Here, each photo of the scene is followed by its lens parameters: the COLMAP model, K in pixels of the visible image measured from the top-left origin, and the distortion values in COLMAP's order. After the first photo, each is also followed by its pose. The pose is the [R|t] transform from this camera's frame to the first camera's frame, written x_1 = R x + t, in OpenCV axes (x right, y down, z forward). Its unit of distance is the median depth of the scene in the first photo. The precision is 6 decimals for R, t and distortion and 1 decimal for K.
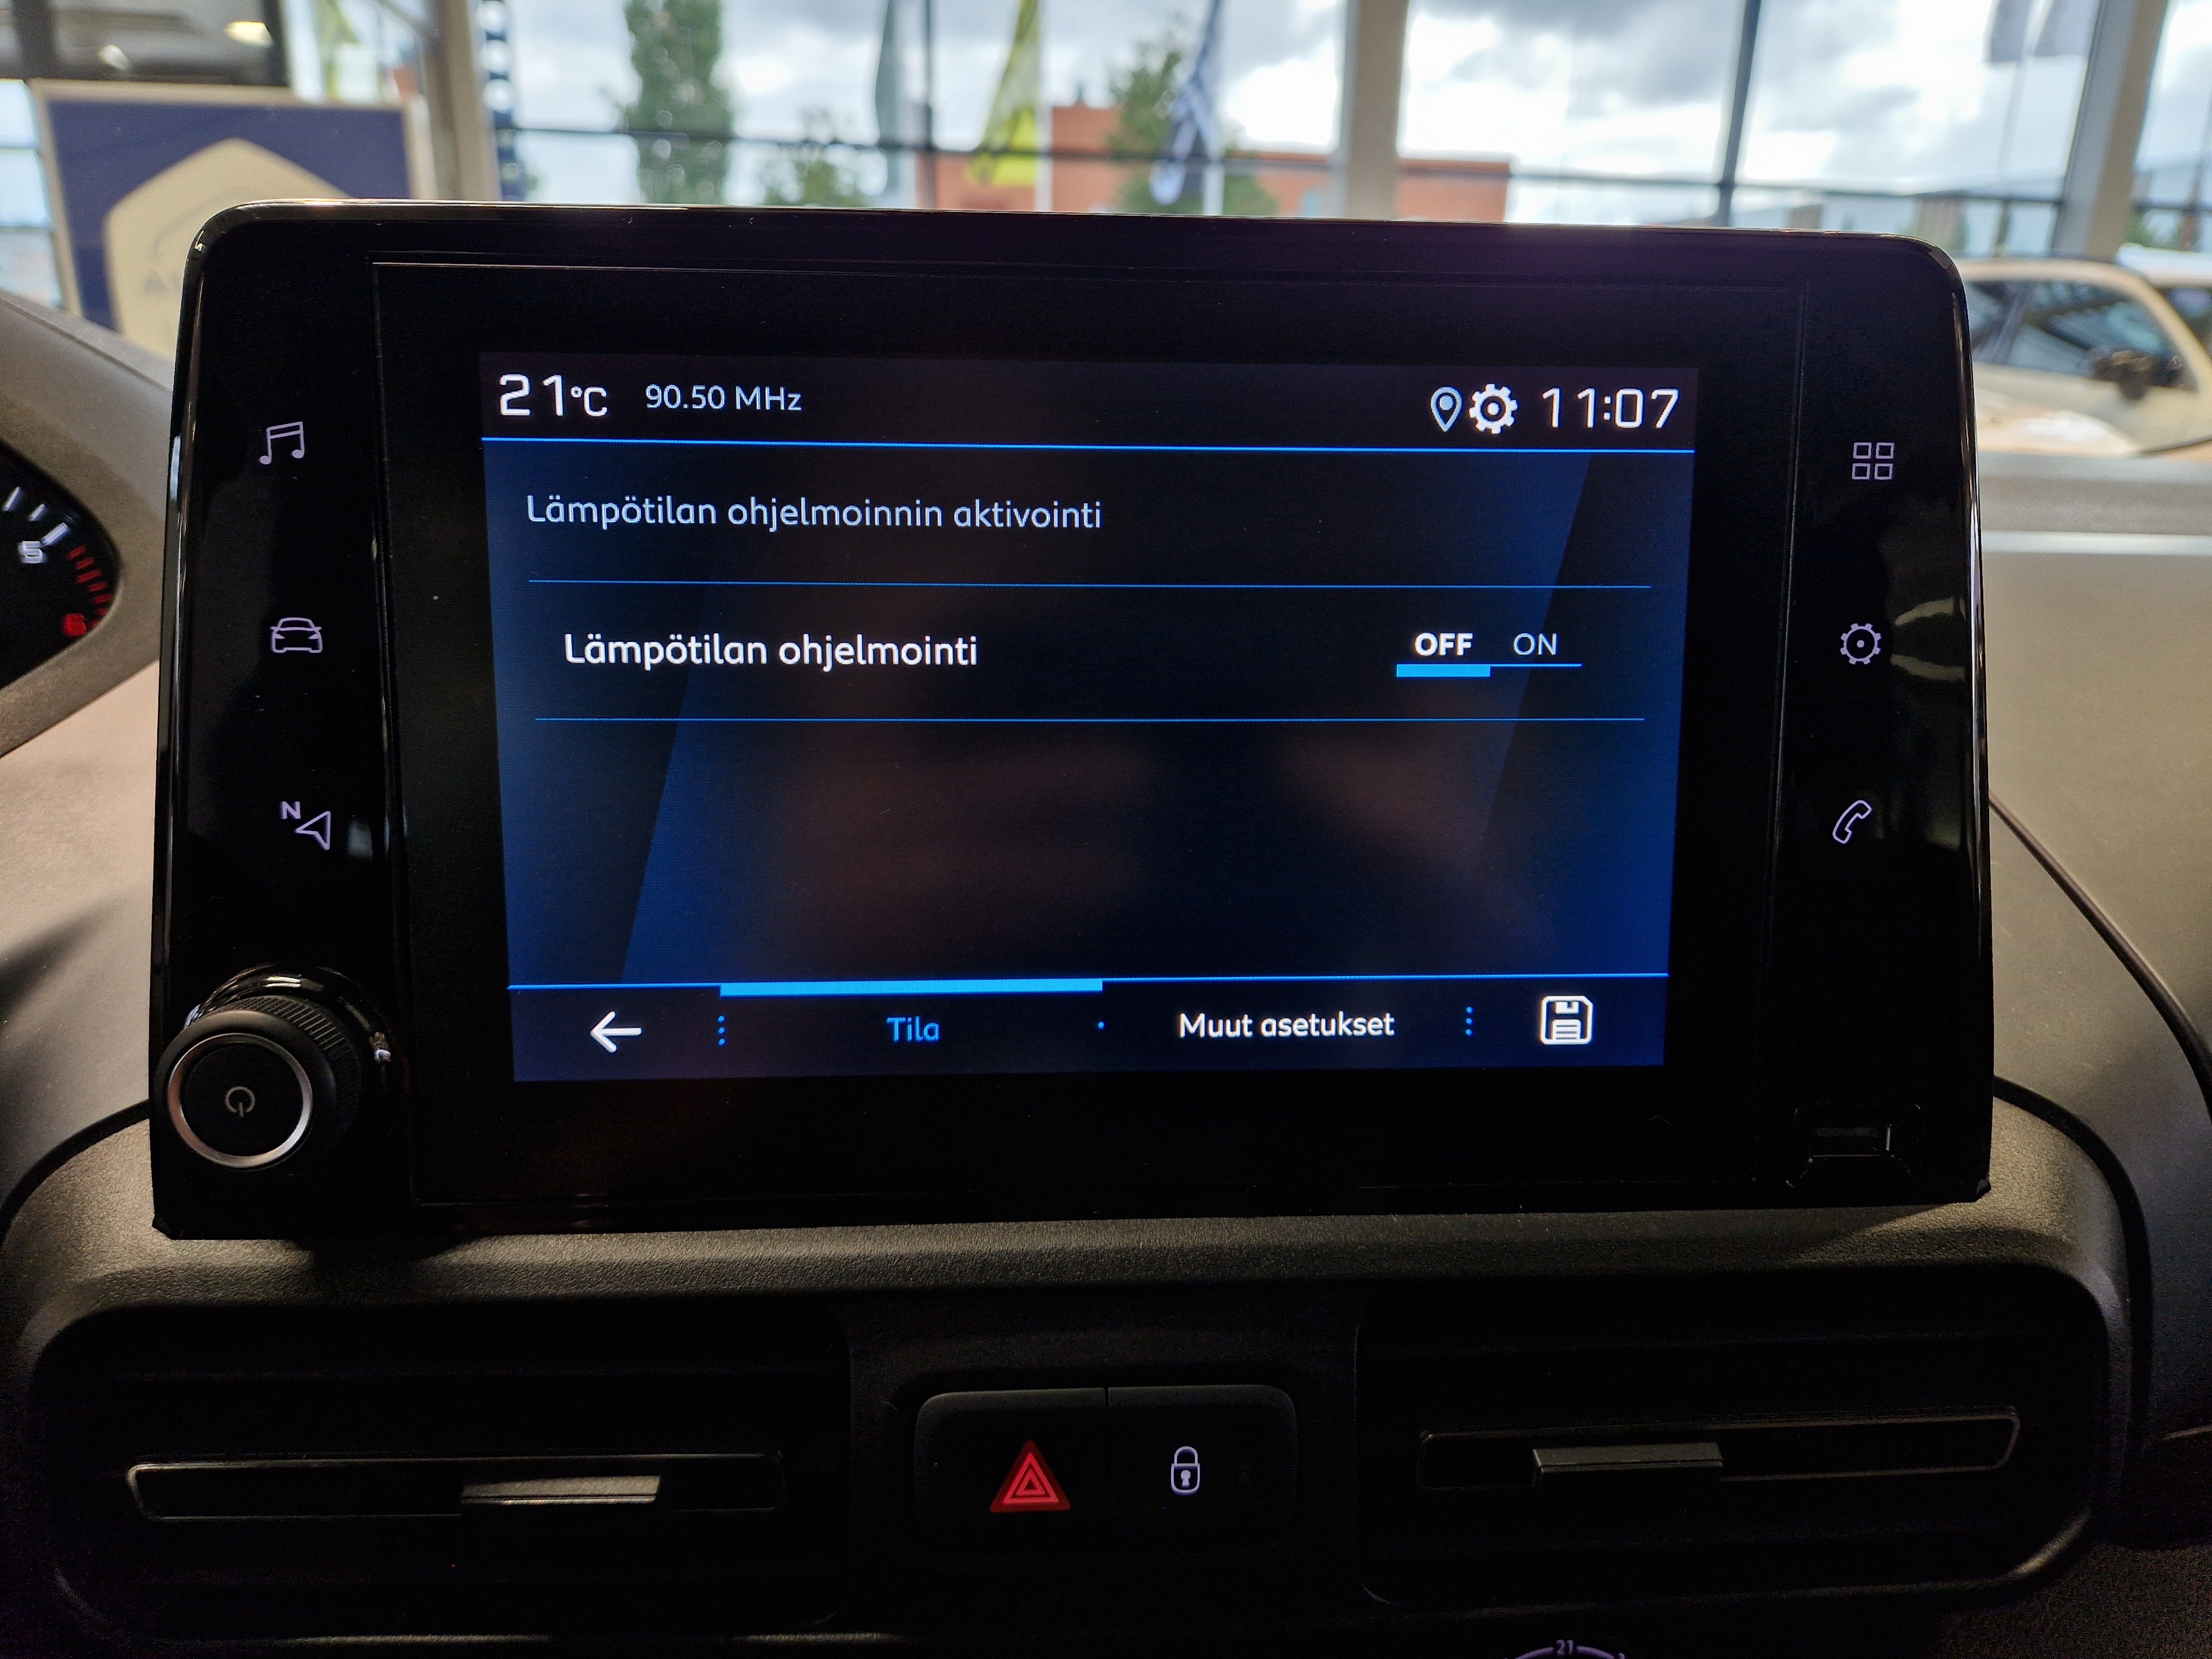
lens RADIAL K [[1503.6, 0, 1116.4], [0, 1503.6, 869.0], [0, 0, 1]] dist [0.046205, -0.040863]
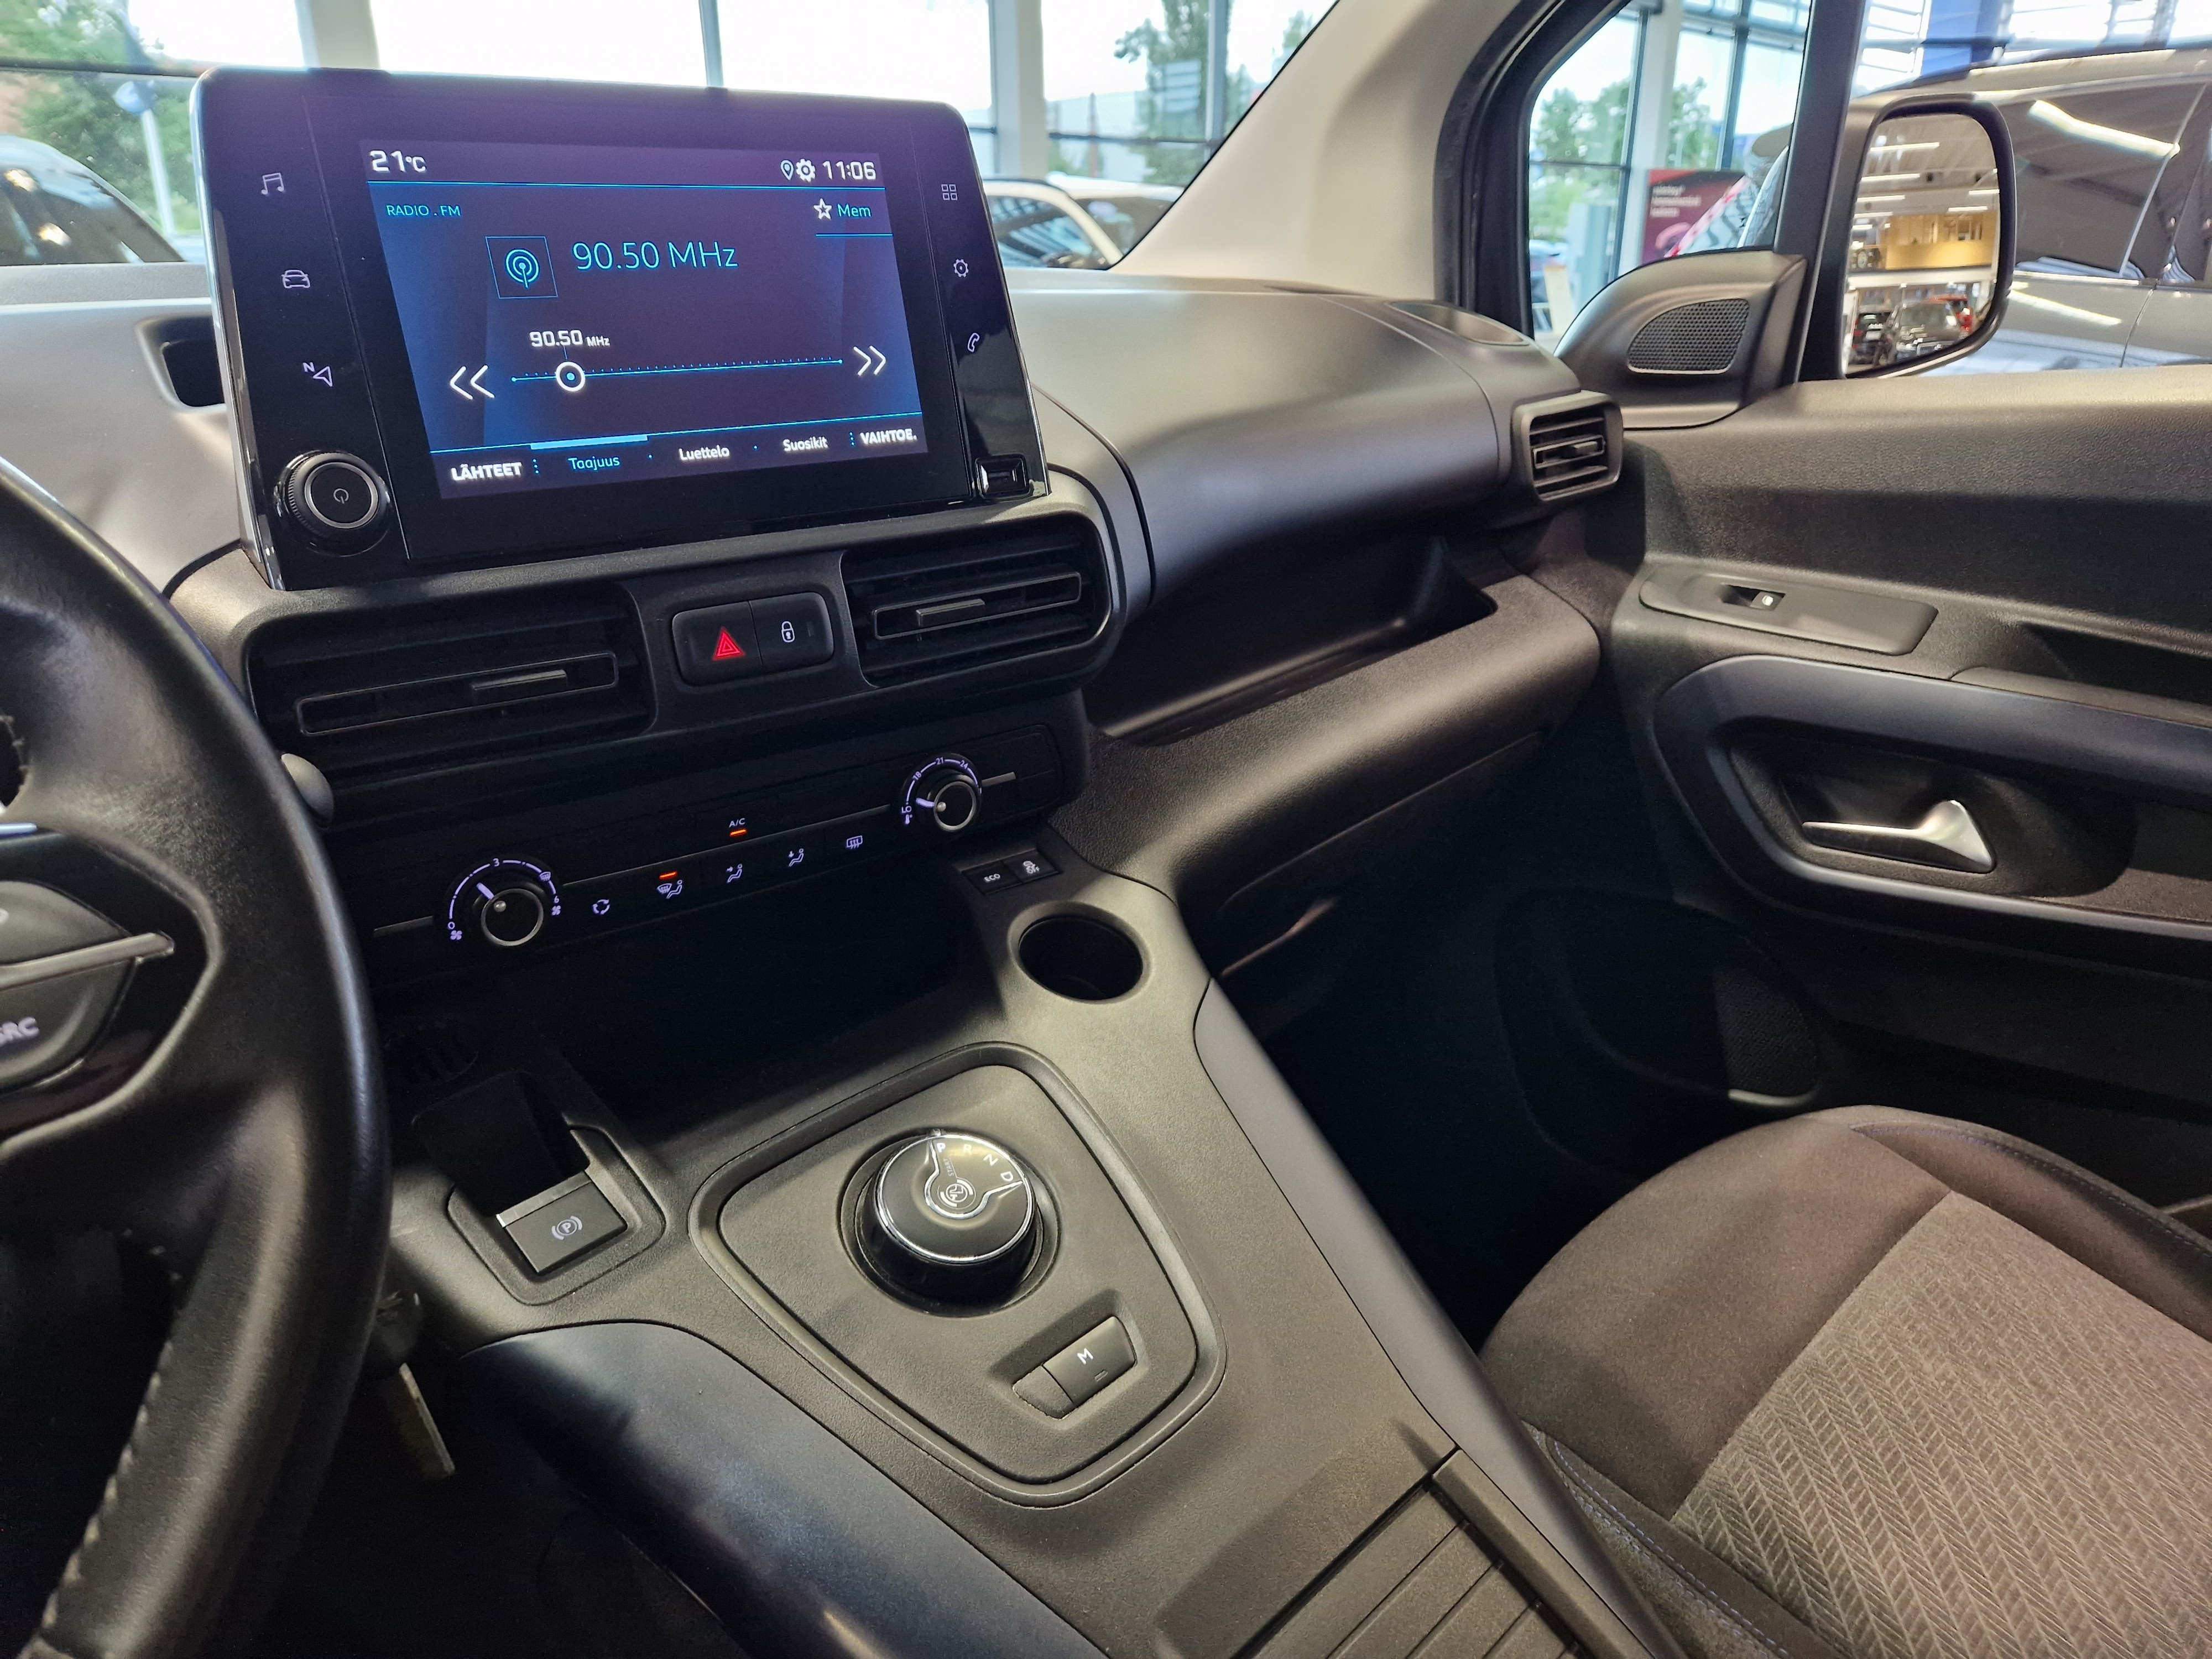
lens RADIAL K [[1503.6, 0, 1116.4], [0, 1503.6, 869.0], [0, 0, 1]] dist [0.046205, -0.040863]
pose [[0.831376, -0.234363, 0.503874, -0.825673], [0.212656, 0.971876, 0.101165, 0.645036], [-0.513412, 0.023046, 0.857833, -1.318667]]
